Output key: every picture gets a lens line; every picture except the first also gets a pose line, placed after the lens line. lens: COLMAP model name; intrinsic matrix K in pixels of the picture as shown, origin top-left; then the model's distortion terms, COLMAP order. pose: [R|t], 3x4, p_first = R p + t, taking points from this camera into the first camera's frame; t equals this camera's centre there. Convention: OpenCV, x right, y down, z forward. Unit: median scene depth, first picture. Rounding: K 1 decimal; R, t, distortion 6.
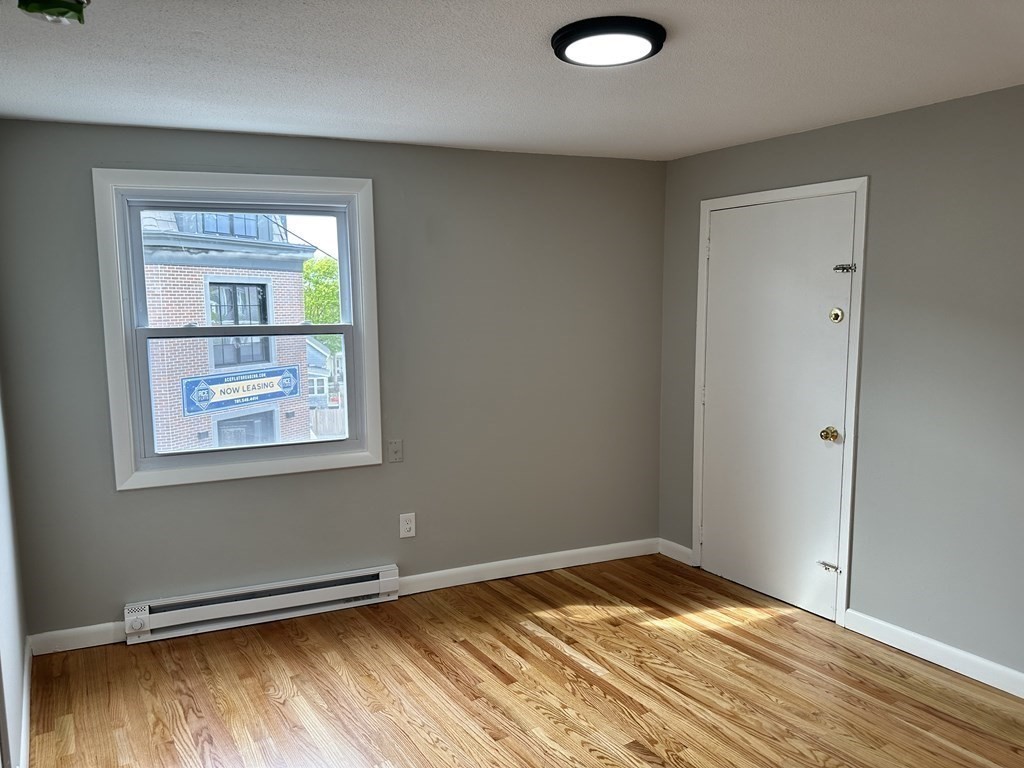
lens RADIAL K [[713.4, 0, 512.0], [0, 713.4, 384.0], [0, 0, 1]] dist [0.114176, -0.162553]
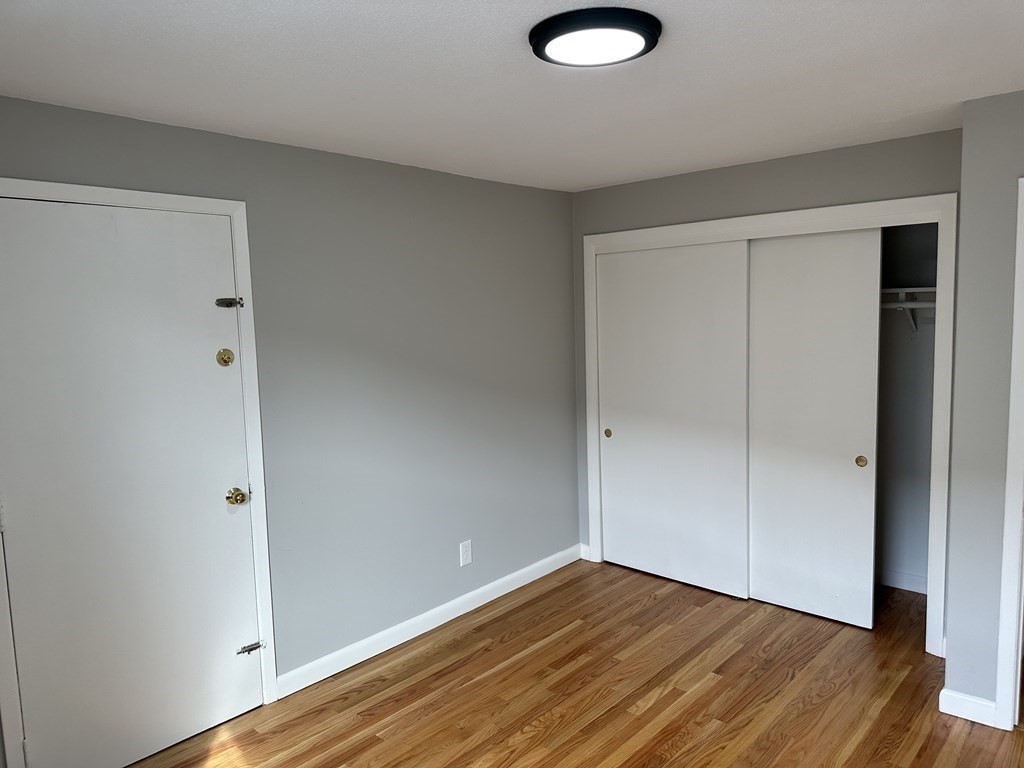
lens RADIAL K [[713.4, 0, 512.0], [0, 713.4, 384.0], [0, 0, 1]] dist [0.114176, -0.162553]
pose [[-0.236297, -0.087432, 0.967739, -0.481565], [0.149105, 0.980885, 0.125028, -0.126793], [-0.960173, 0.173838, -0.218744, 0.918069]]
